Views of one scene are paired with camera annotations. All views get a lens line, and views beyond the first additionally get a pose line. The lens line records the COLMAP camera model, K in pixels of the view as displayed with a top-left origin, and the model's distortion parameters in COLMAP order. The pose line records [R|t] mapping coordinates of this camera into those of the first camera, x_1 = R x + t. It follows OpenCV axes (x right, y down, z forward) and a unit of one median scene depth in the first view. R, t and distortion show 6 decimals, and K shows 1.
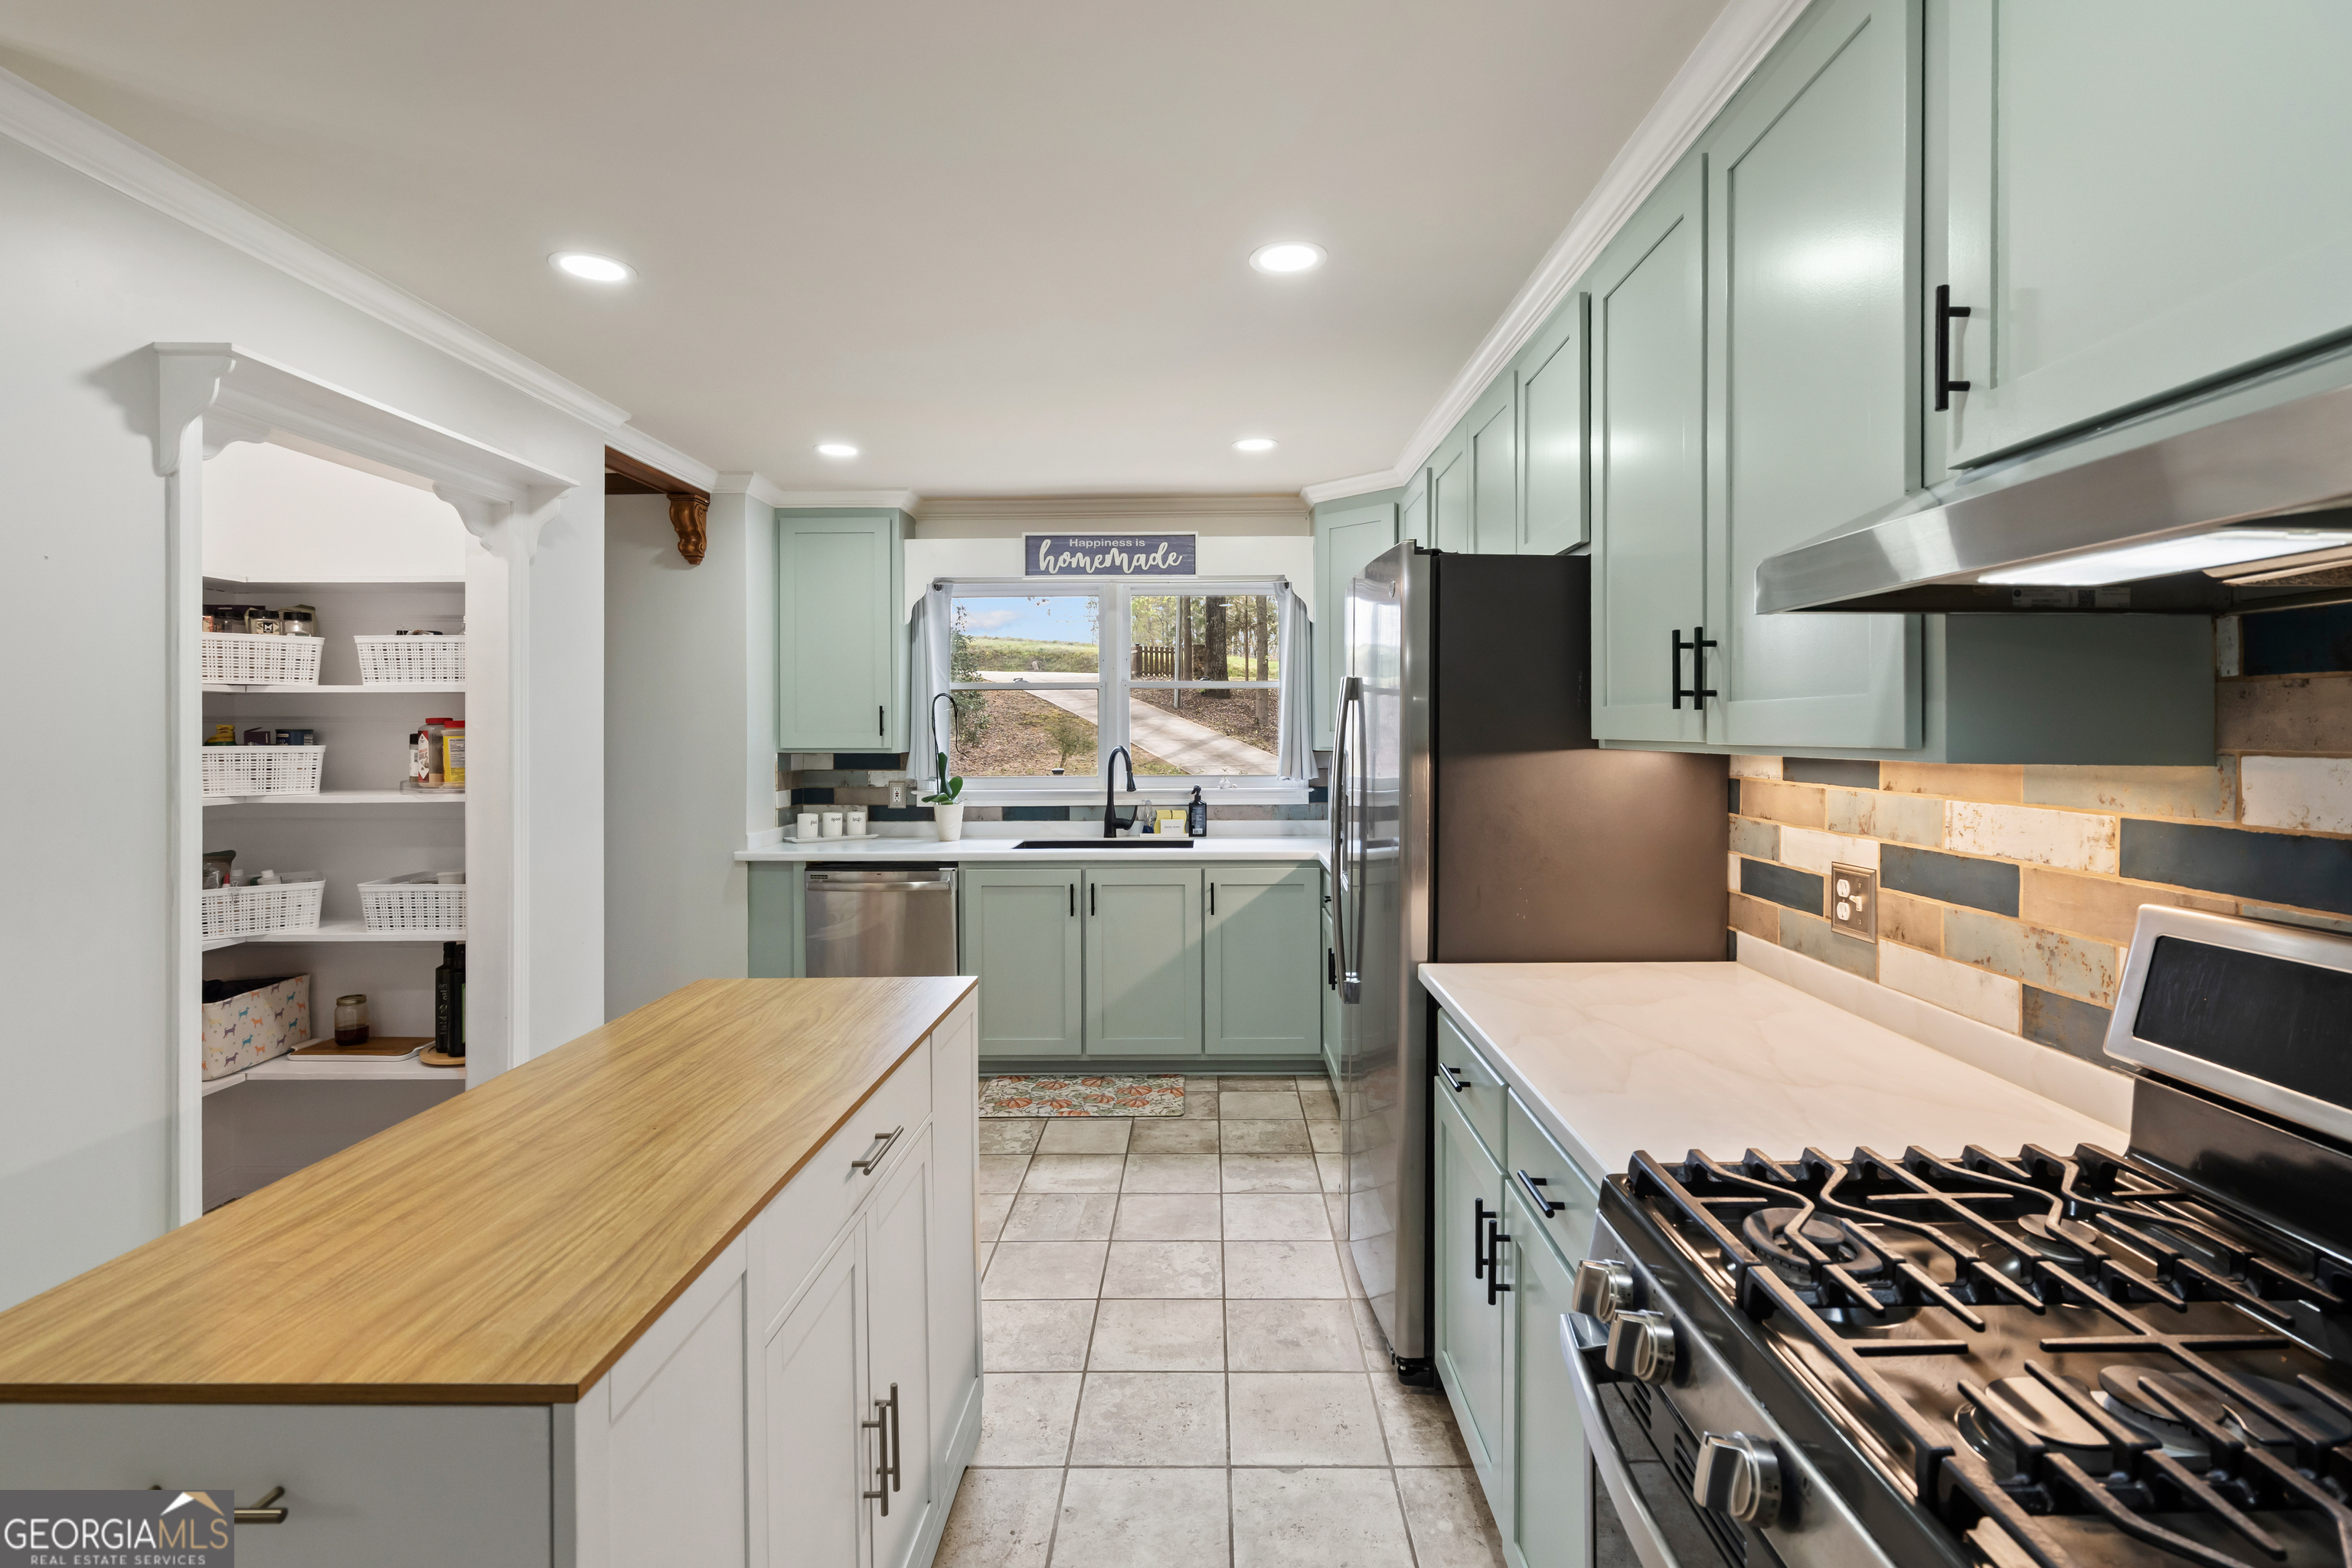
lens RADIAL K [[1084.1, 0, 1203.1], [0, 1084.1, 727.3], [0, 0, 1]] dist [-0.009799, 0.004615]
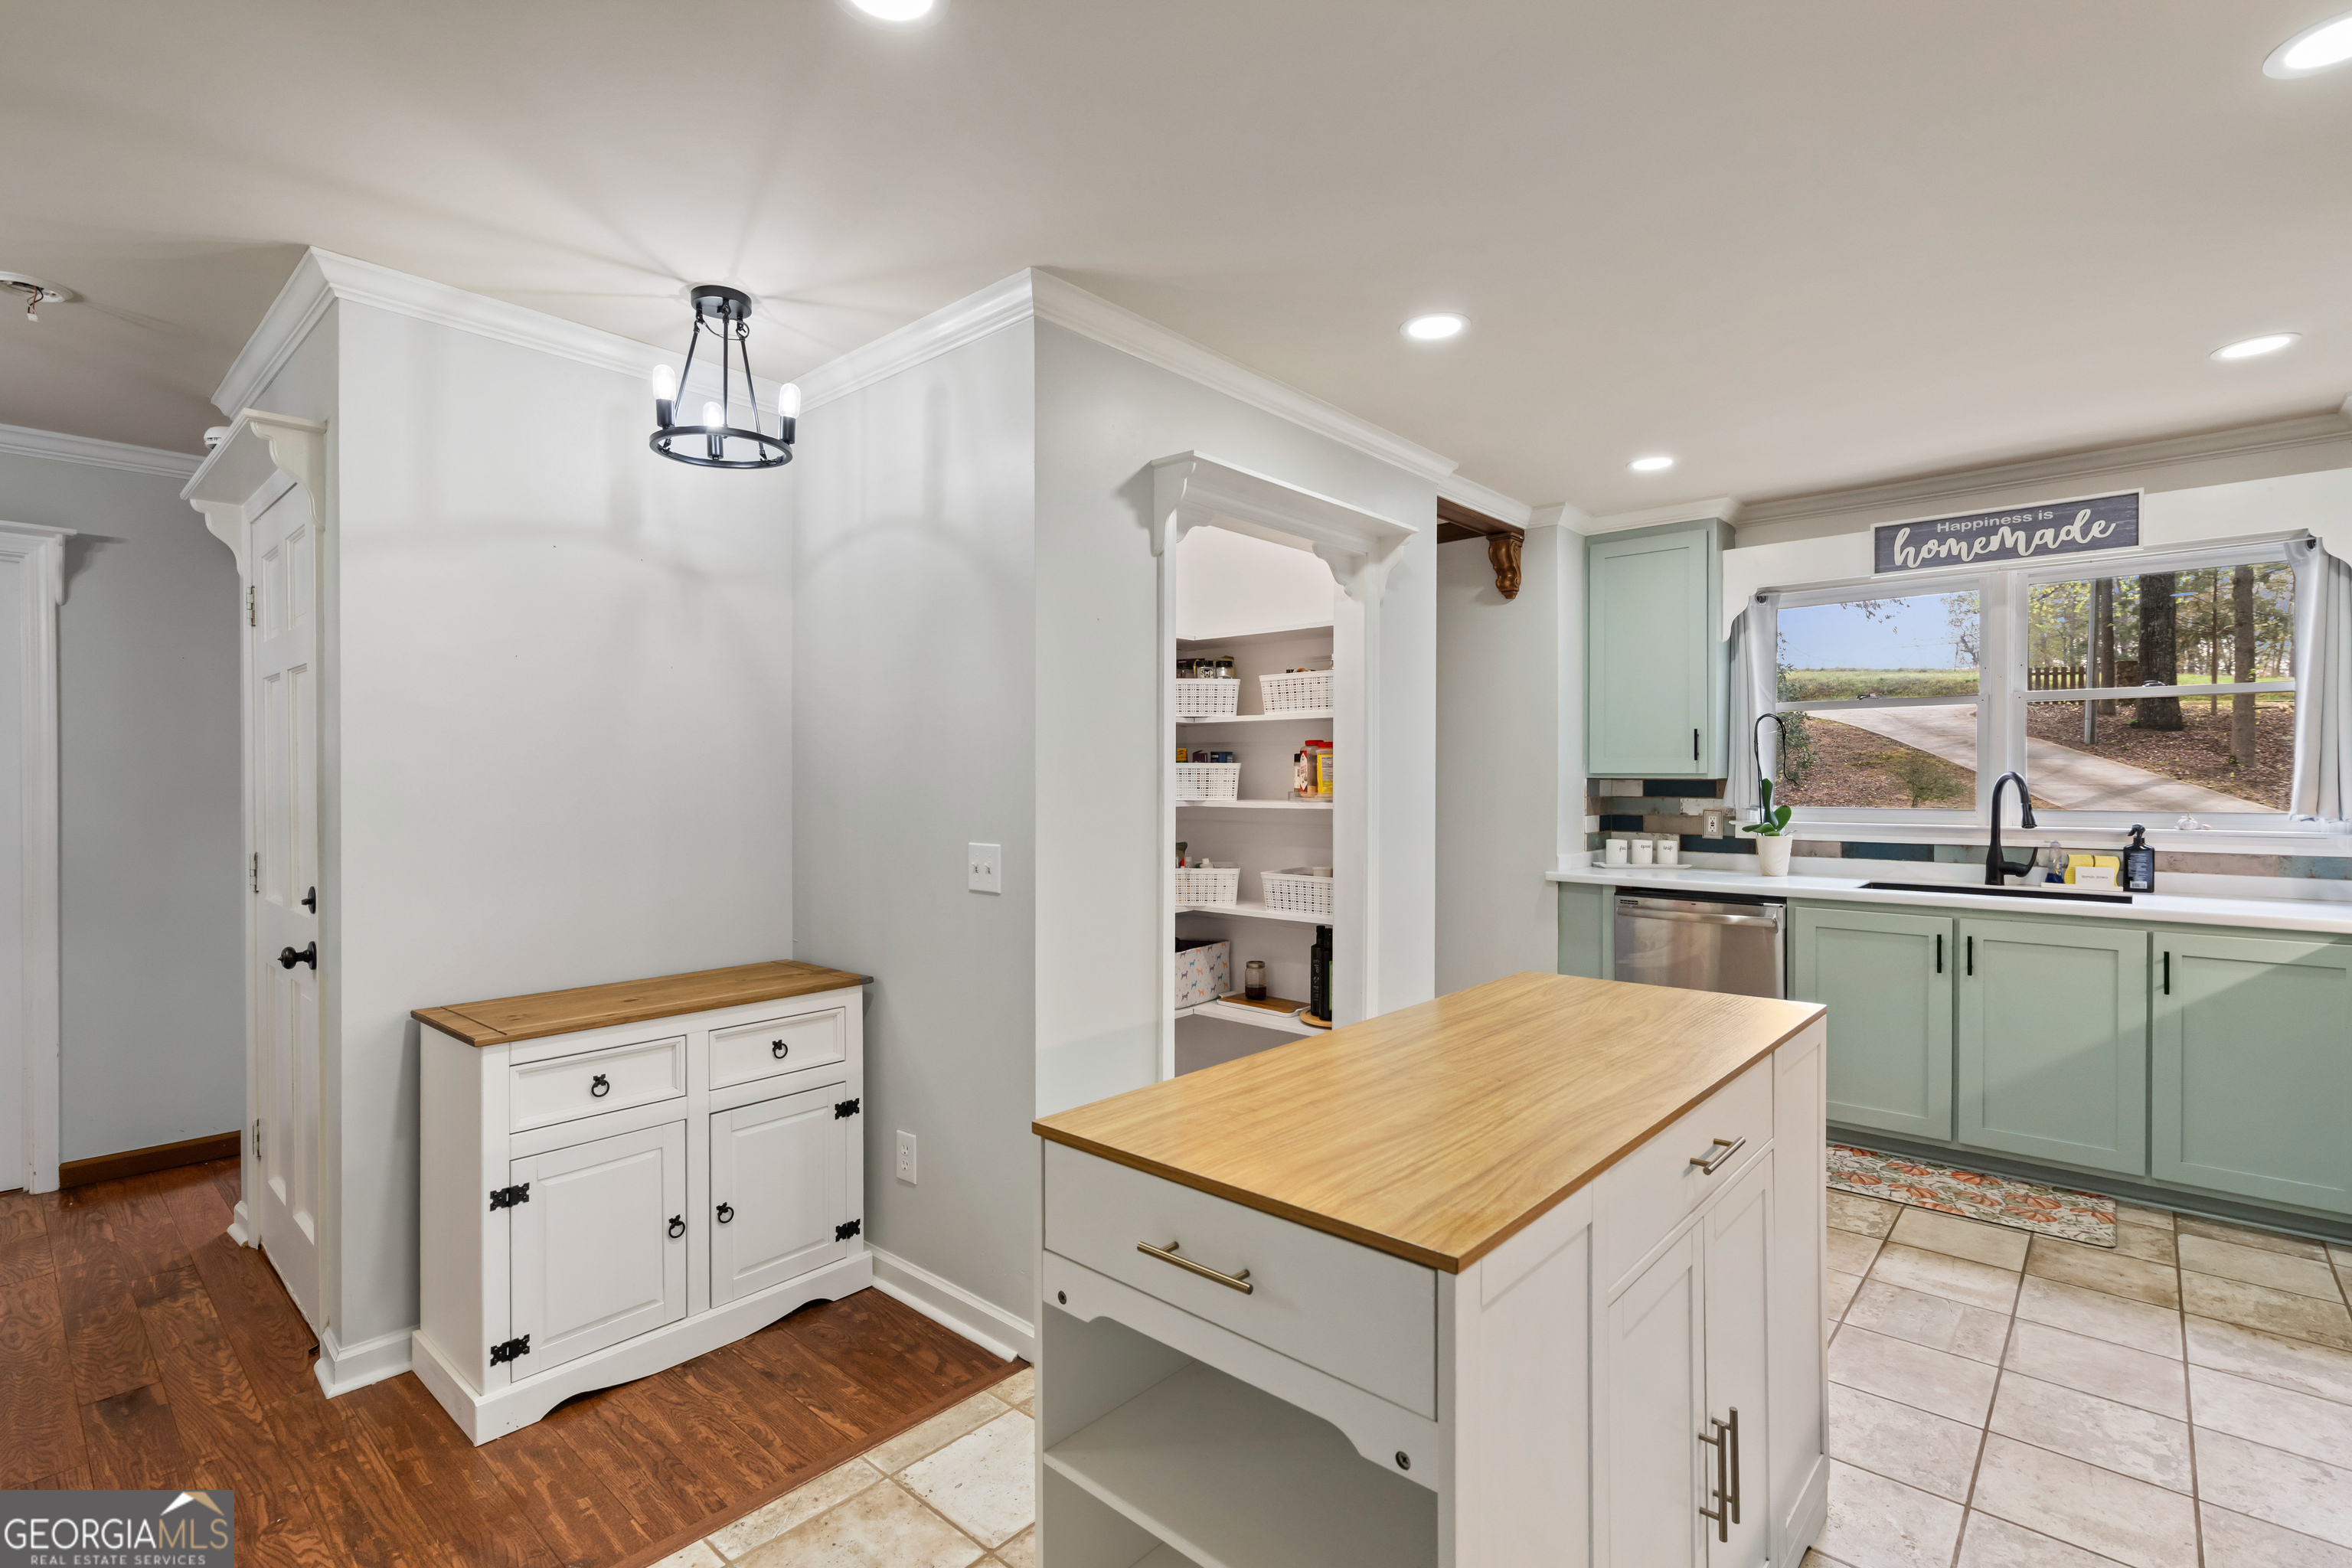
lens RADIAL K [[1076.2, 0, 1188.3], [0, 1076.2, 781.0], [0, 0, 1]] dist [0.000653, 0.000473]
pose [[0.752192, 0.006694, -0.658910, -0.013870], [-0.000842, 0.999957, 0.009198, 0.025571], [0.658943, -0.006364, 0.752166, -0.006658]]
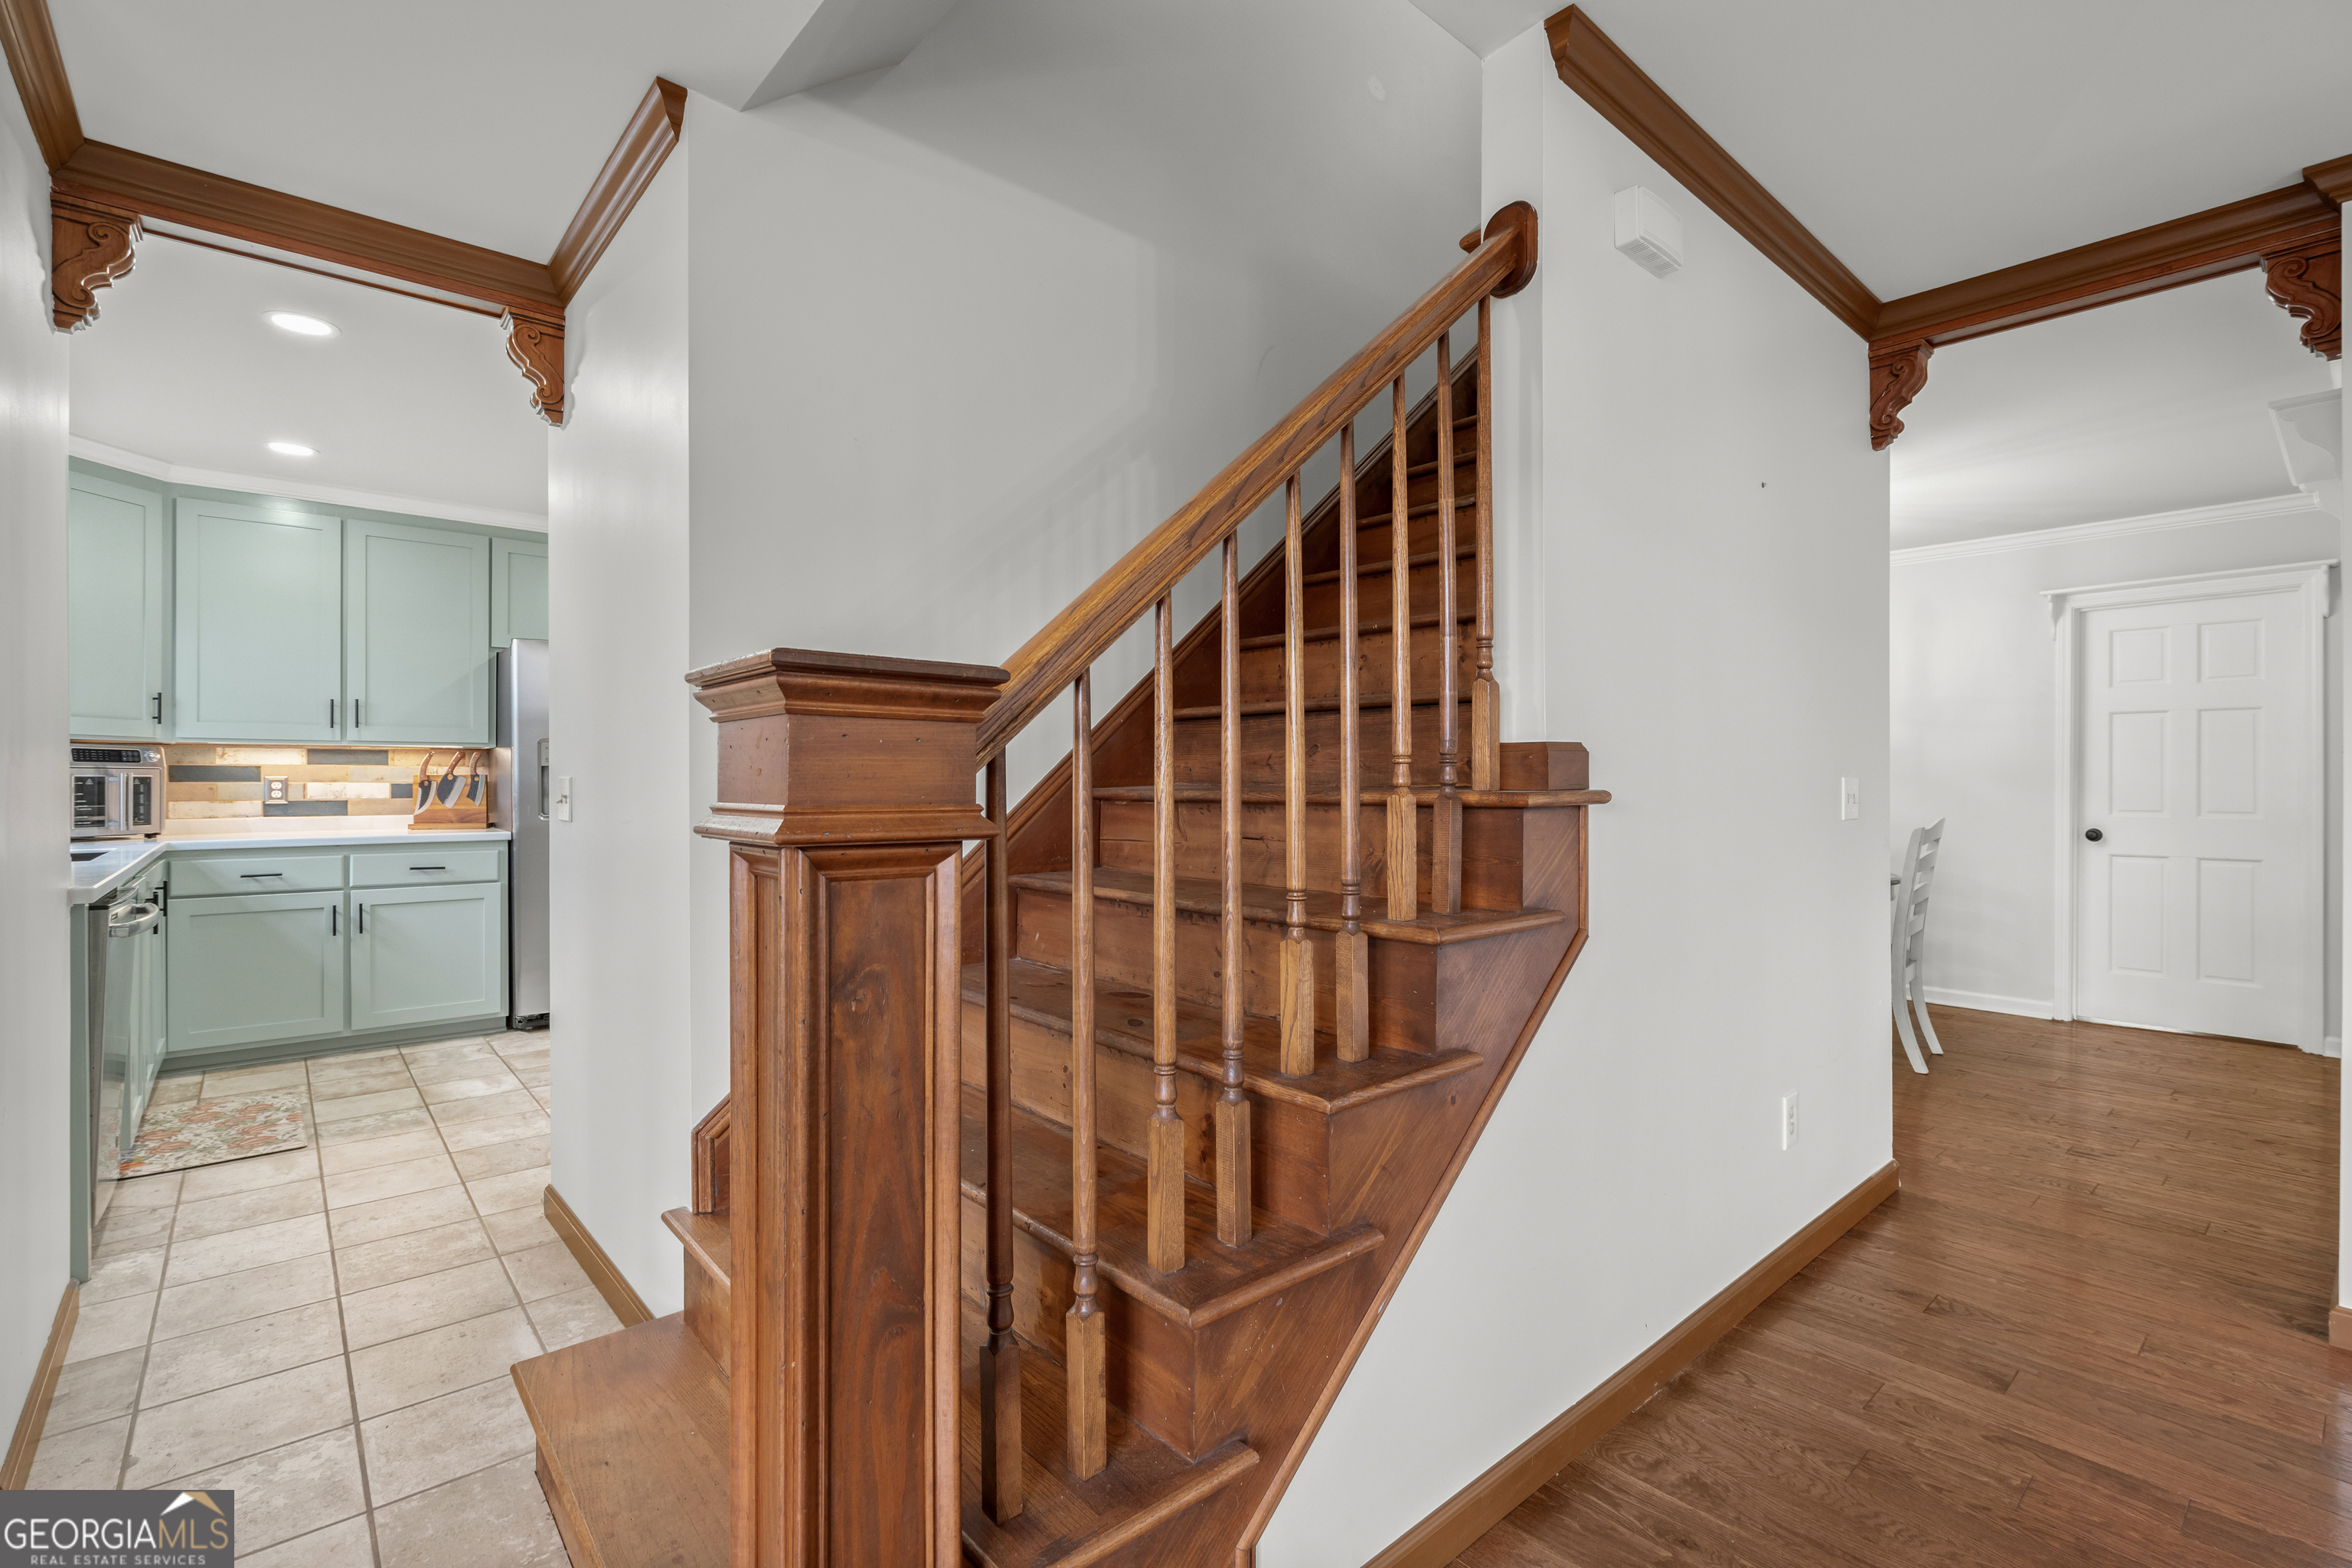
lens RADIAL K [[1055.5, 0, 1176.0], [0, 1055.5, 784.0], [0, 0, 1]] dist [-0.000567, 0.000272]
pose [[-0.658618, -0.000796, 0.752477, -1.620702], [-0.000293, 1.000000, 0.000801, 0.083254], [-0.752477, 0.000307, -0.658618, 1.271428]]
